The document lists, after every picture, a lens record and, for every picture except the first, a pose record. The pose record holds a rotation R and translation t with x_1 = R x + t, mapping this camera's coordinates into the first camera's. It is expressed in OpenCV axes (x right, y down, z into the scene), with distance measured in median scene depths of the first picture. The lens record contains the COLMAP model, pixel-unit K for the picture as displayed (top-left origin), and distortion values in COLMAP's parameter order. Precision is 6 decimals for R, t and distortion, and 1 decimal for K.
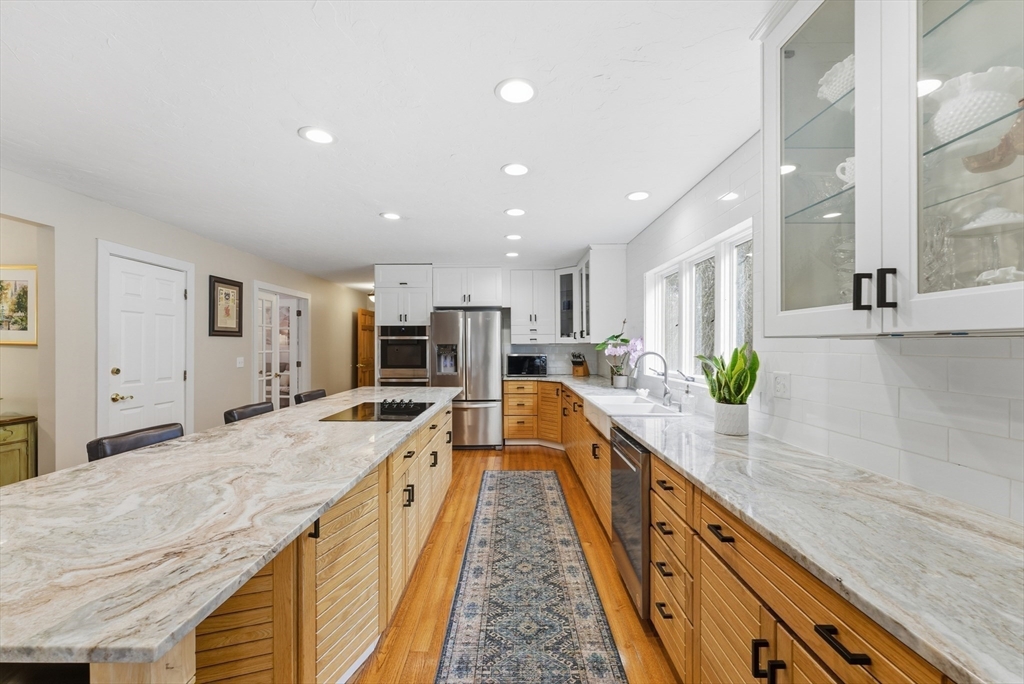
lens RADIAL K [[420.9, 0, 513.6], [0, 420.9, 345.8], [0, 0, 1]] dist [-0.001240, 0.000158]
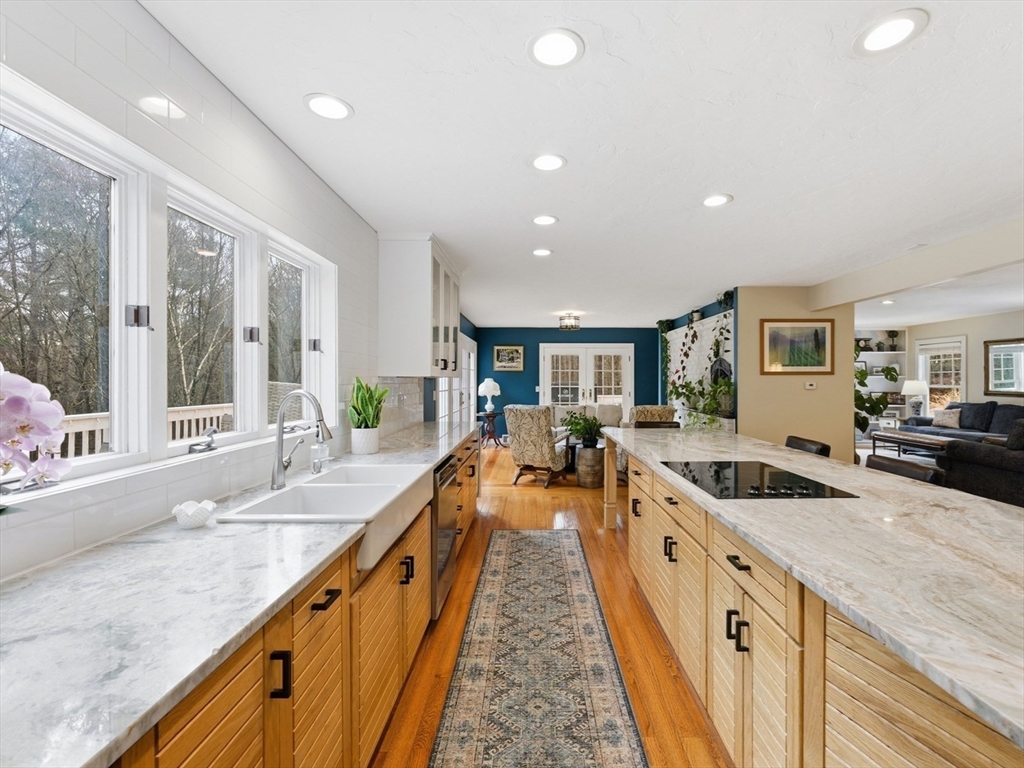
lens RADIAL K [[466.8, 0, 509.9], [0, 466.8, 381.6], [0, 0, 1]] dist [-0.002848, 0.000943]
pose [[-0.998746, -0.001728, 0.050031, 0.029207], [-0.001471, 0.999986, 0.005179, -0.002990], [-0.050040, 0.005098, -0.998734, 1.654770]]
